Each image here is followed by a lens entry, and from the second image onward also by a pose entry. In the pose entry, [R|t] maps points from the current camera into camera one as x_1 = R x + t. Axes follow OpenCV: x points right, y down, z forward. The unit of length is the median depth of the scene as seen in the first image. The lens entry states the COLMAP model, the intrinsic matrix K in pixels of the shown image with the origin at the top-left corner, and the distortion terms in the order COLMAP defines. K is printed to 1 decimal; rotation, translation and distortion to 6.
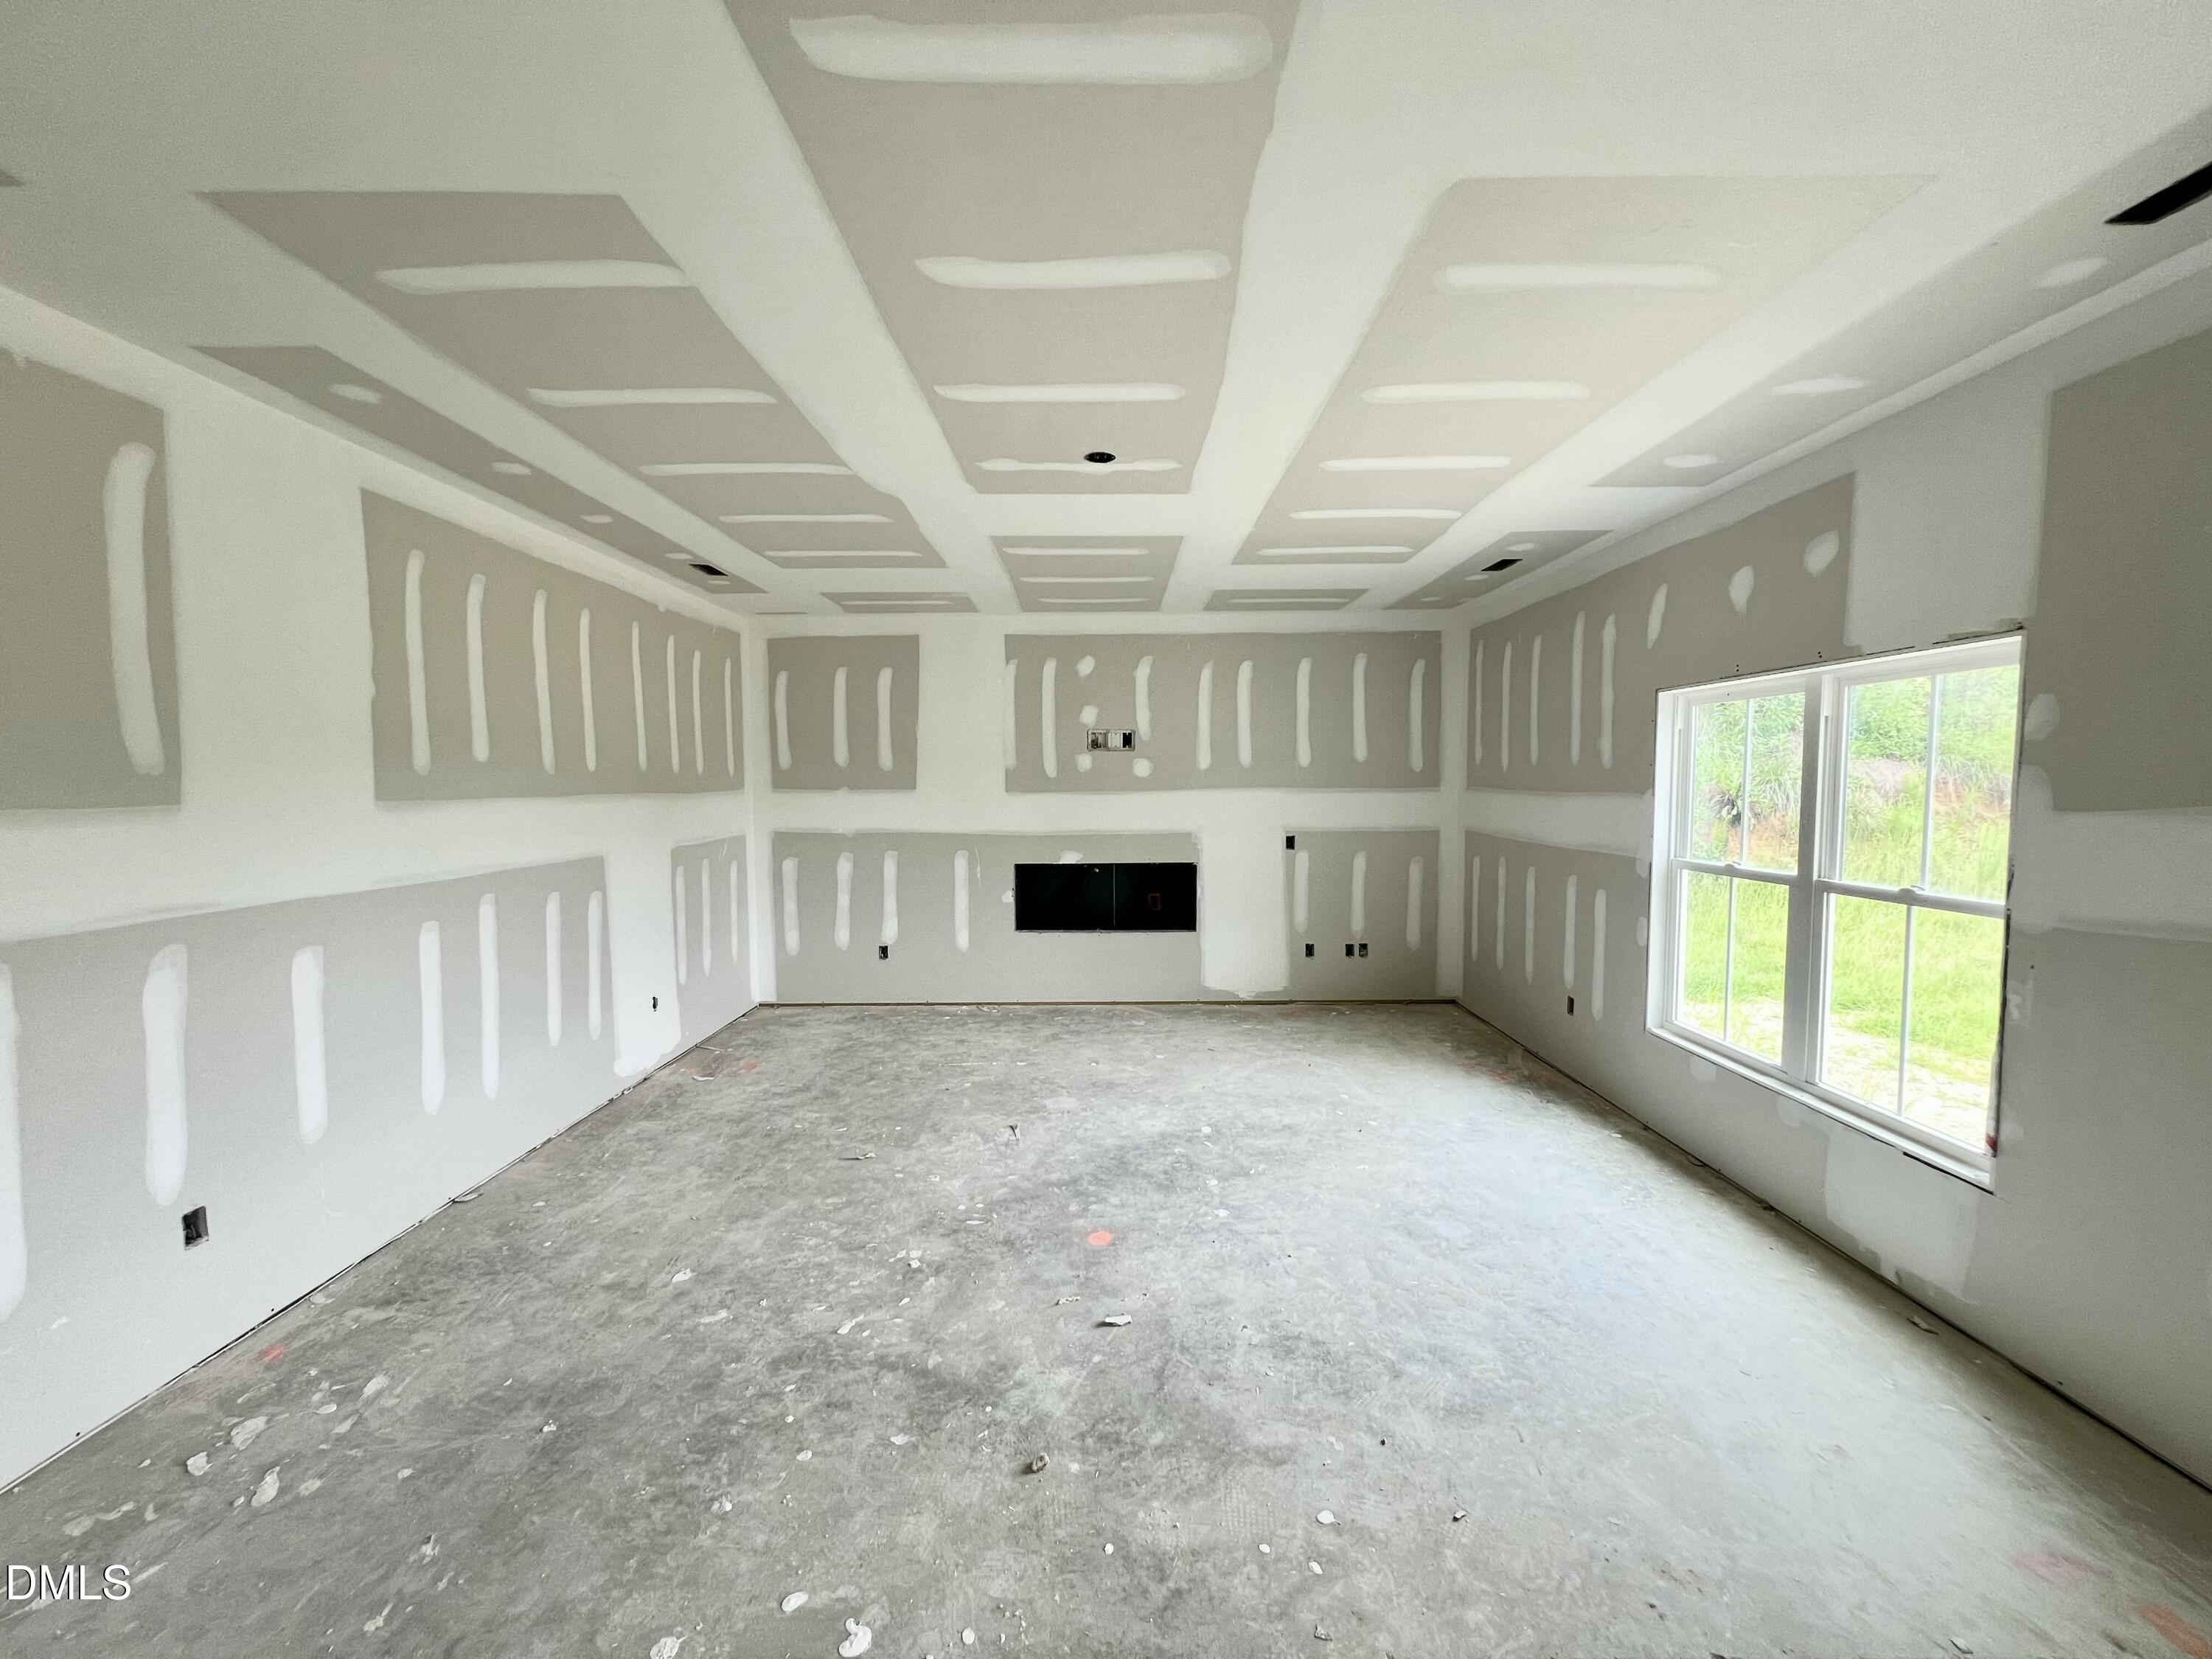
lens RADIAL K [[883.5, 0, 1120.3], [0, 883.5, 826.5], [0, 0, 1]] dist [-0.003296, 0.000754]
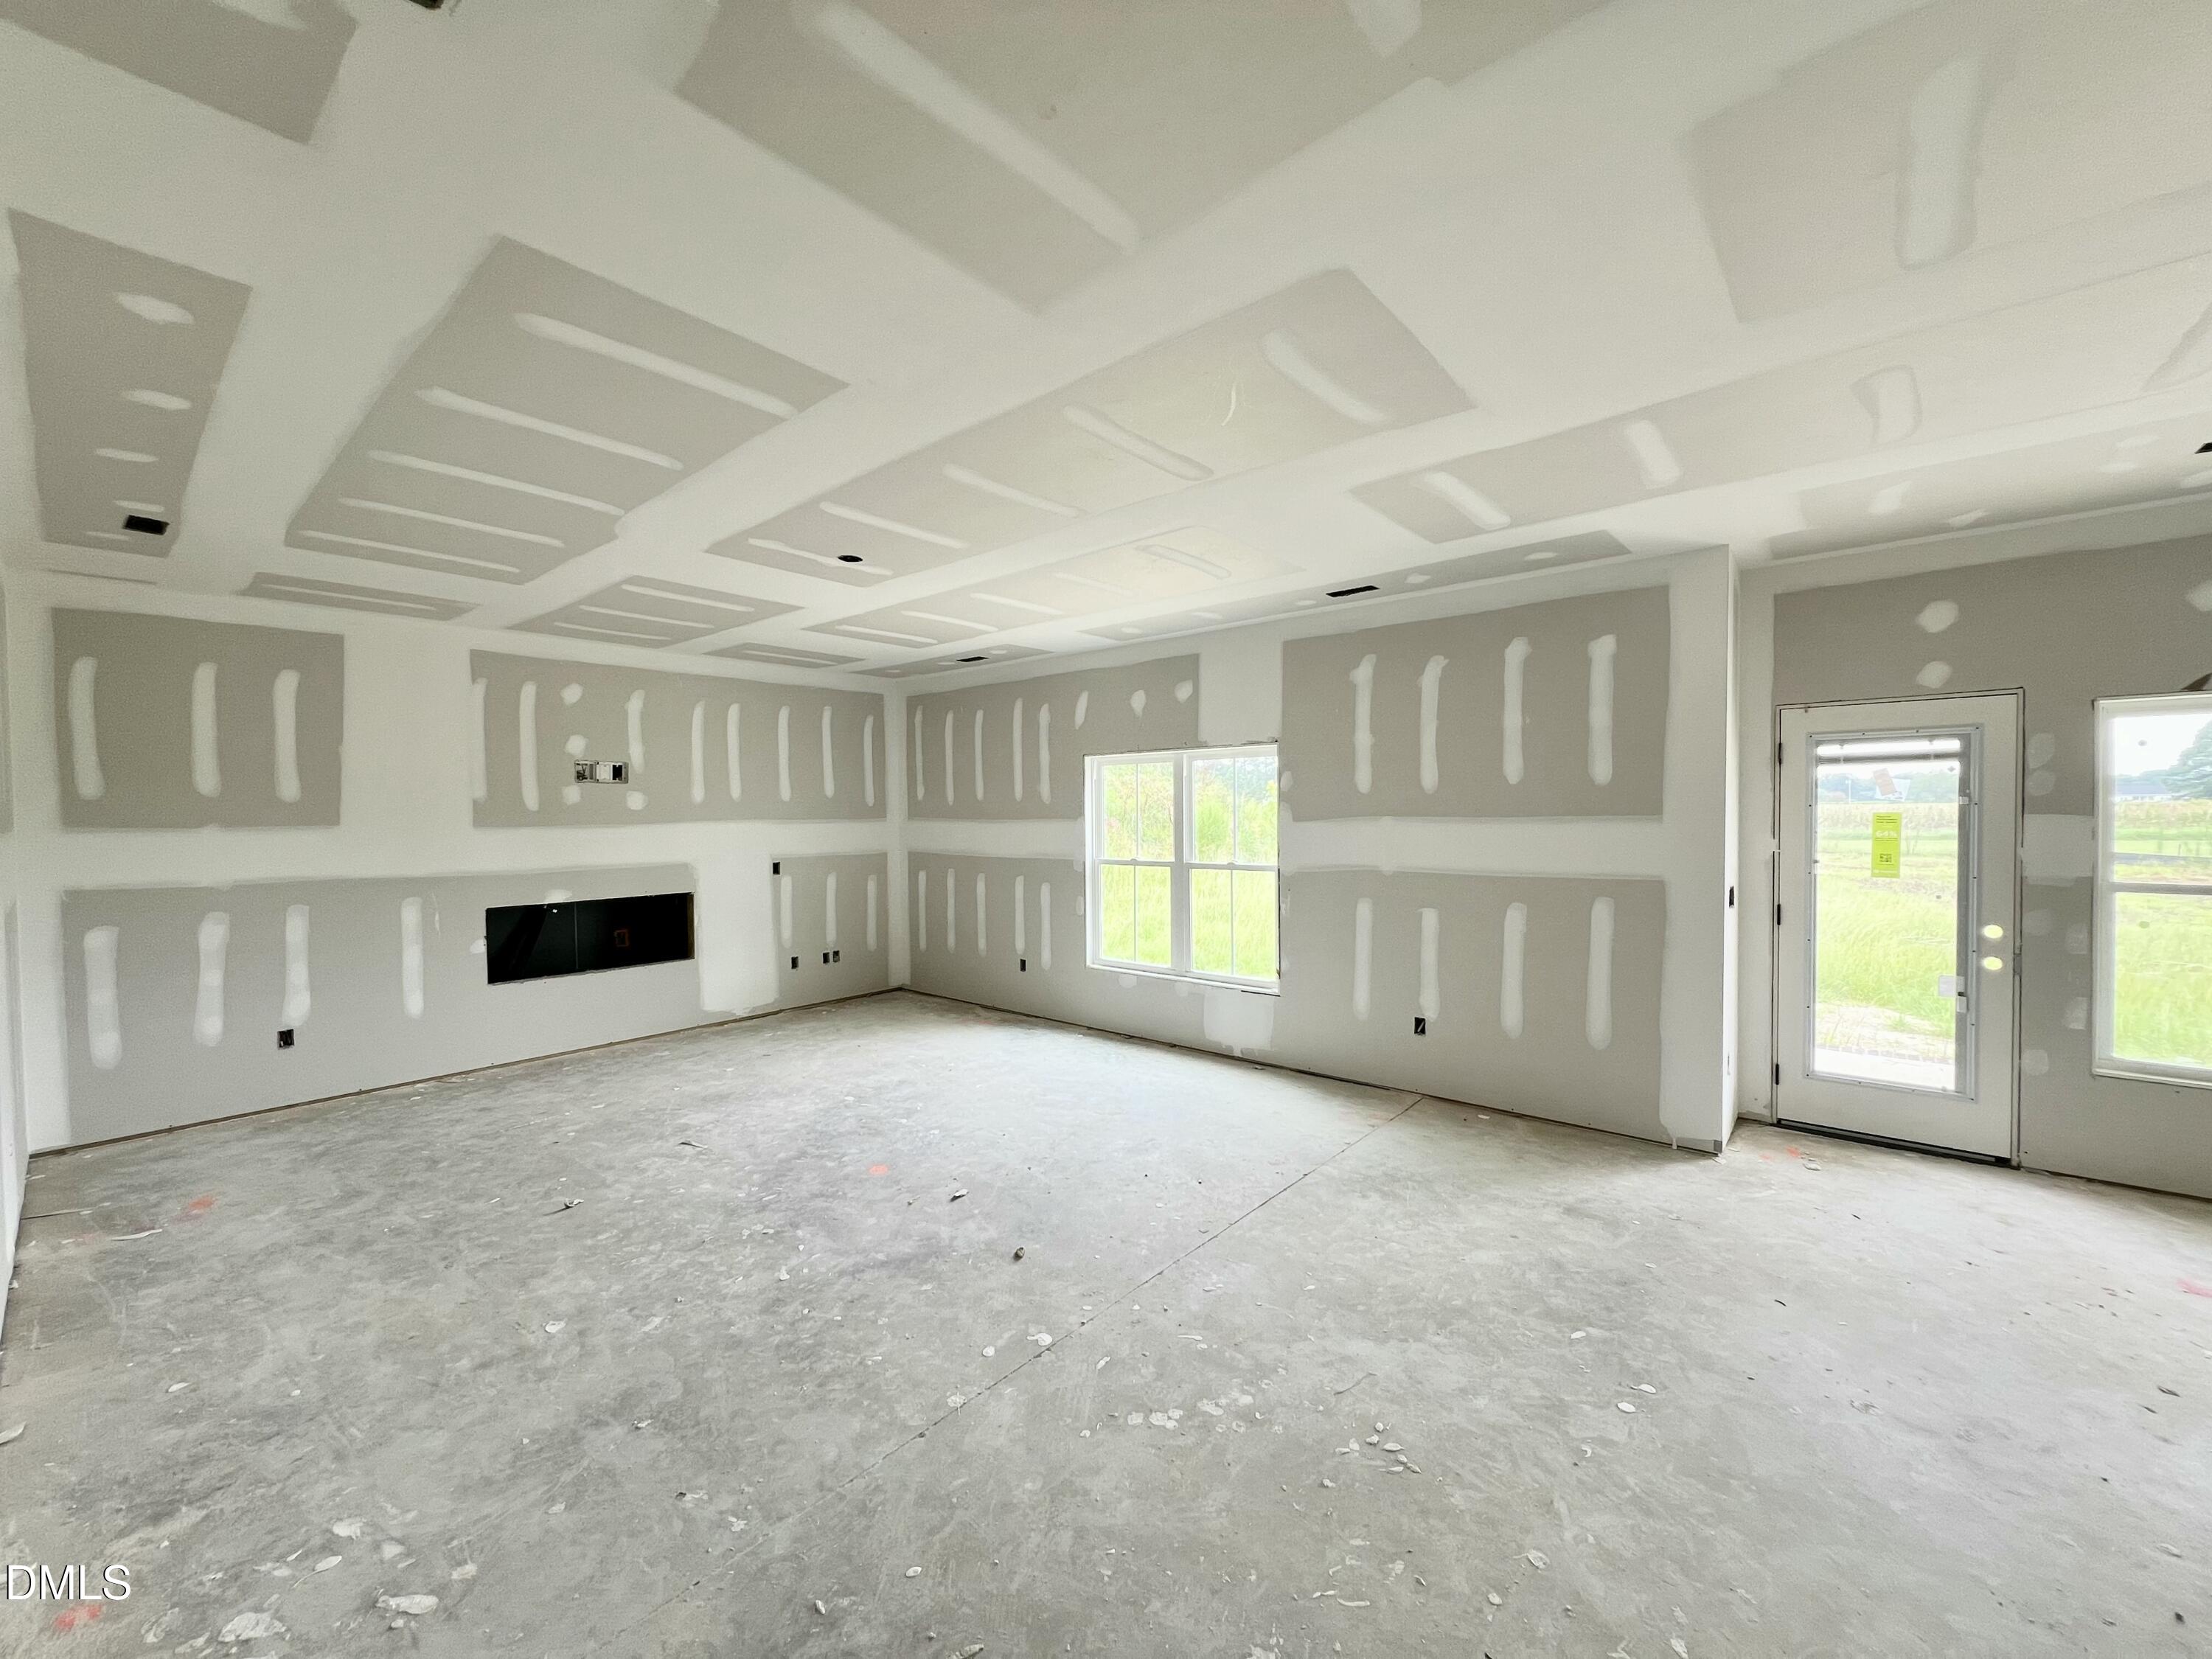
lens RADIAL K [[883.5, 0, 1109.1], [0, 883.5, 823.5], [0, 0, 1]] dist [-0.003296, 0.000754]
pose [[0.645645, -0.012360, 0.763537, -0.644085], [0.046442, 0.998654, -0.023105, 0.011161], [-0.762224, 0.050378, 0.645350, -0.080945]]
